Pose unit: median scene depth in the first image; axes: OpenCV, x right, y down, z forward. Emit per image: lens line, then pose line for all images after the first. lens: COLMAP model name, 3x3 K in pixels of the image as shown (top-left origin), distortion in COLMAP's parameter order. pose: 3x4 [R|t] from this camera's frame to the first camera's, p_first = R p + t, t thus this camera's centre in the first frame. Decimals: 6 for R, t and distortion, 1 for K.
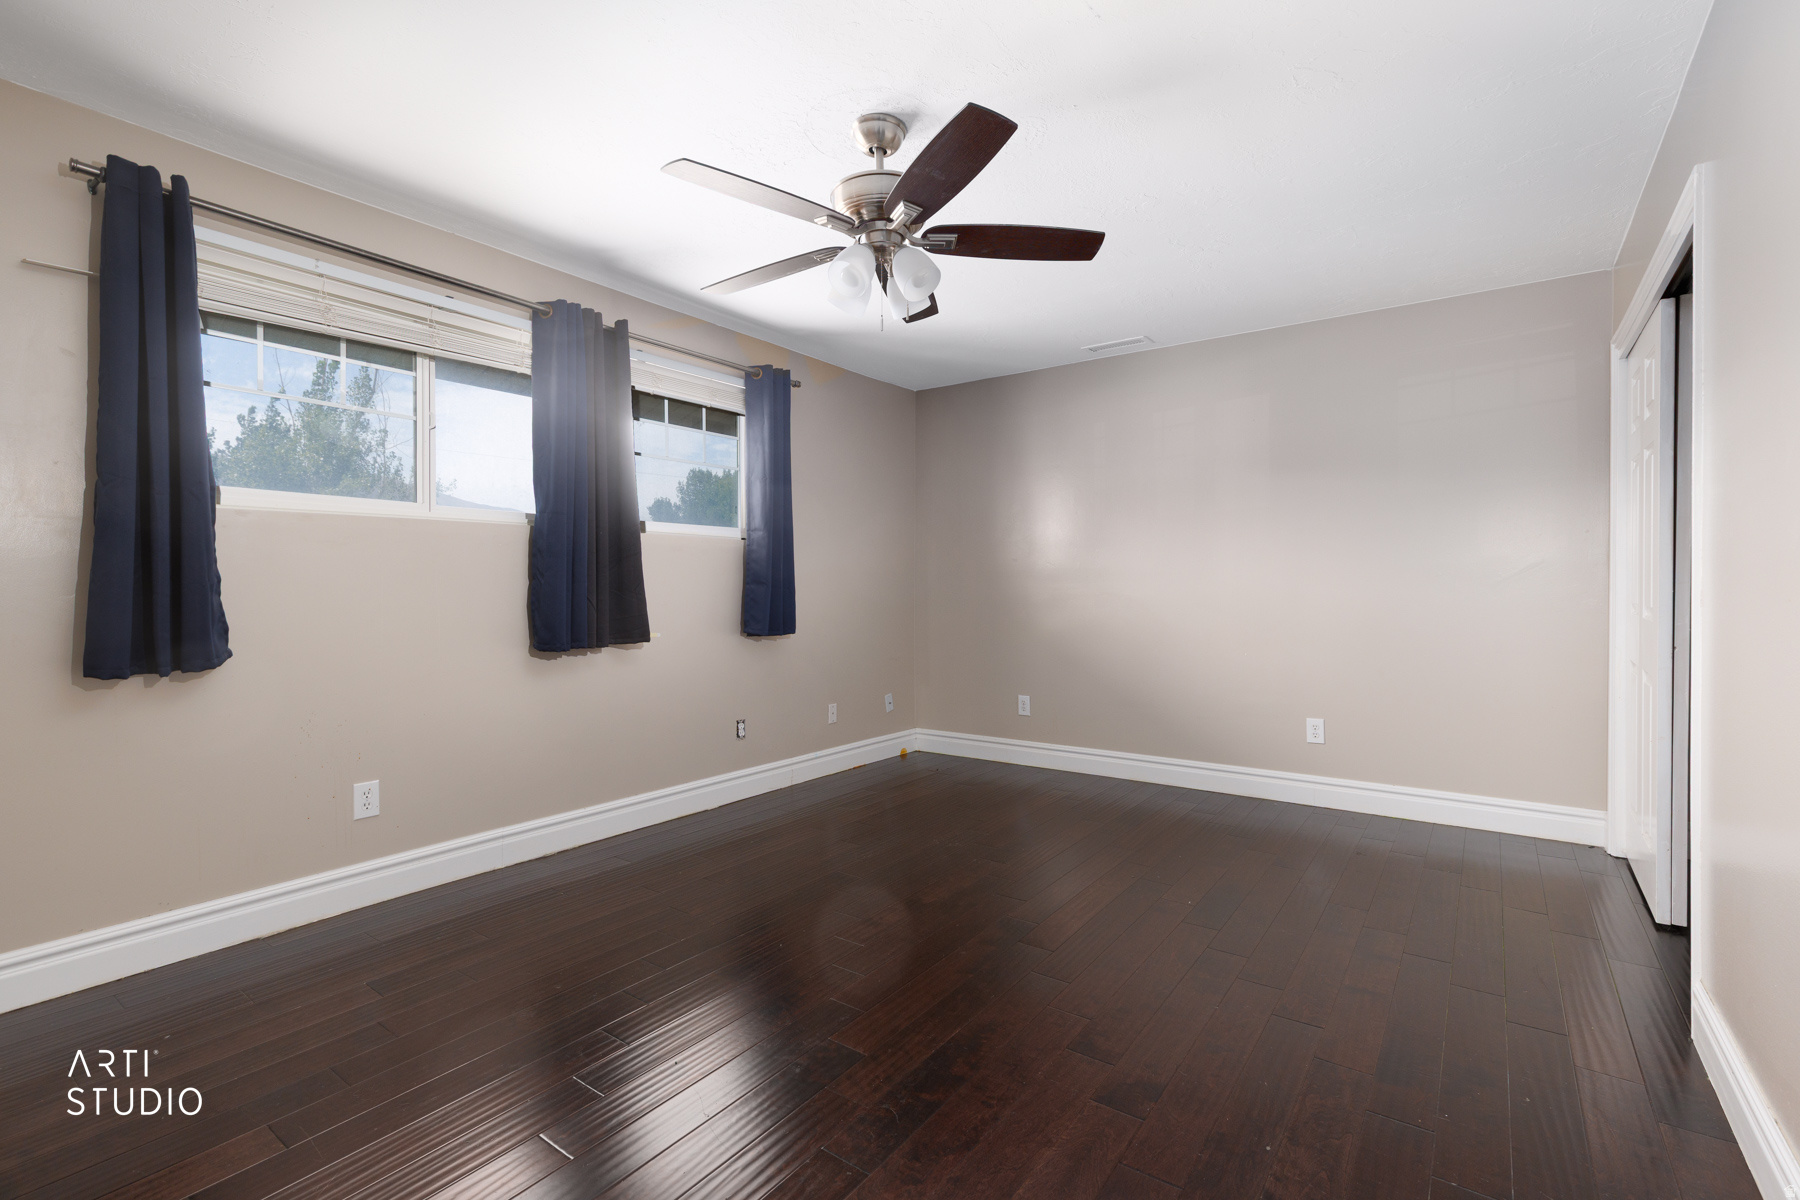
lens RADIAL K [[803.5, 0, 903.8], [0, 803.5, 584.8], [0, 0, 1]] dist [0.003757, -0.000078]
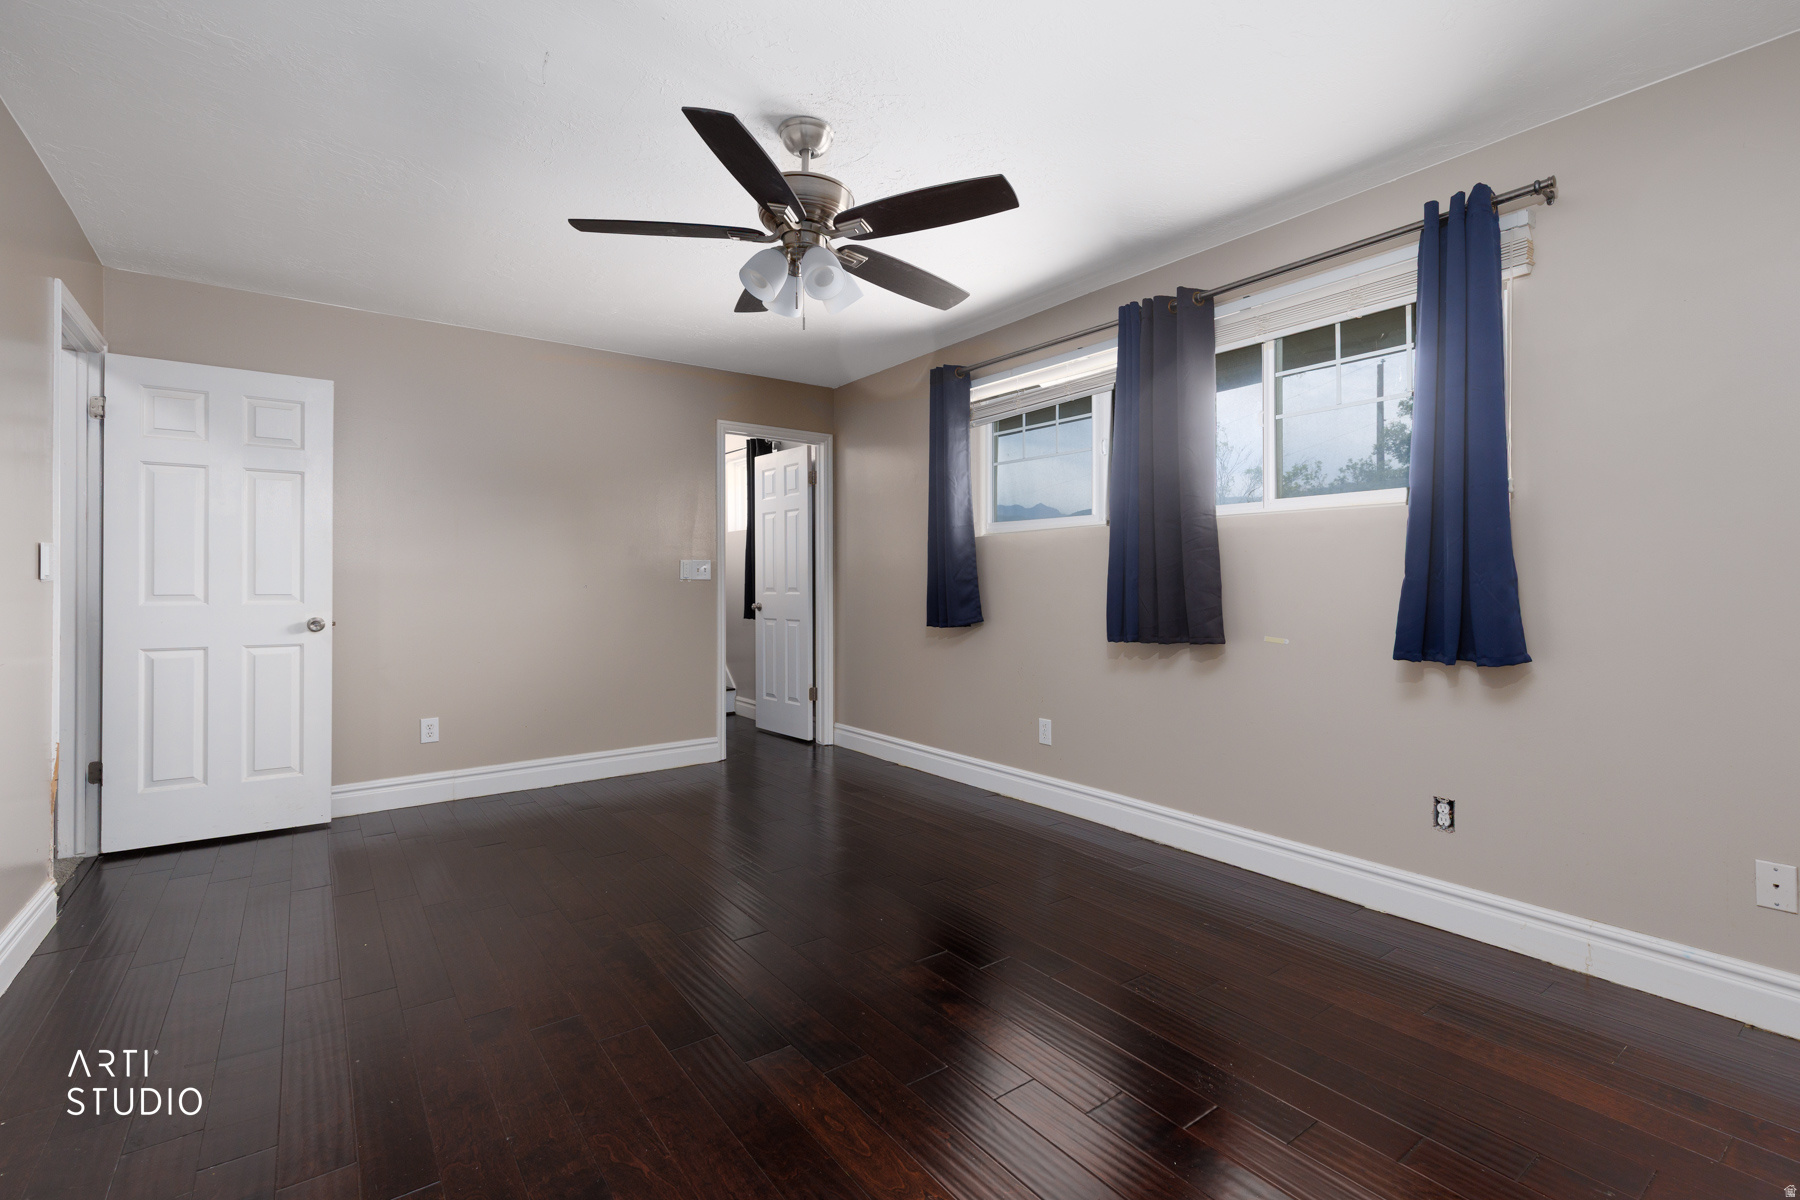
lens RADIAL K [[803.5, 0, 903.8], [0, 803.5, 584.8], [0, 0, 1]] dist [0.003757, -0.000078]
pose [[-0.296487, 0.006019, -0.955018, 0.575880], [0.004309, 0.999978, 0.004964, 0.000108], [0.955027, -0.002644, -0.296506, 0.905600]]
